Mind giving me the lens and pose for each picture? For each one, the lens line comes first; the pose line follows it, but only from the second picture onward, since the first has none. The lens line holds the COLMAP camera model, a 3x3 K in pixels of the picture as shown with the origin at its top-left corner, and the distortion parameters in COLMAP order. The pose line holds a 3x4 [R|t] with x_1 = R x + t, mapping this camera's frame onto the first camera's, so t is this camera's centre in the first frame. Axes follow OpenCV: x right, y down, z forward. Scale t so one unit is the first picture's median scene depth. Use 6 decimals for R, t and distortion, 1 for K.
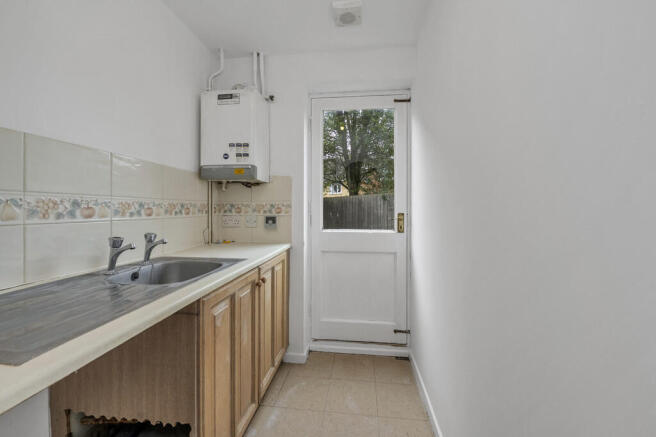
lens RADIAL K [[279.1, 0, 328.5], [0, 279.1, 207.7], [0, 0, 1]] dist [-0.002617, -0.000107]
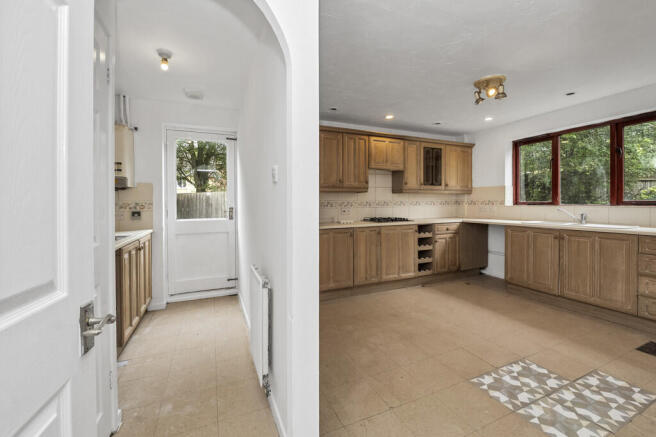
lens RADIAL K [[264.8, 0, 326.4], [0, 264.8, 203.3], [0, 0, 1]] dist [-0.000871, -0.000242]
pose [[0.862305, -0.007367, 0.506335, -0.050015], [0.007159, 0.999972, 0.002357, -0.006146], [-0.506338, 0.001593, 0.862334, -0.663373]]
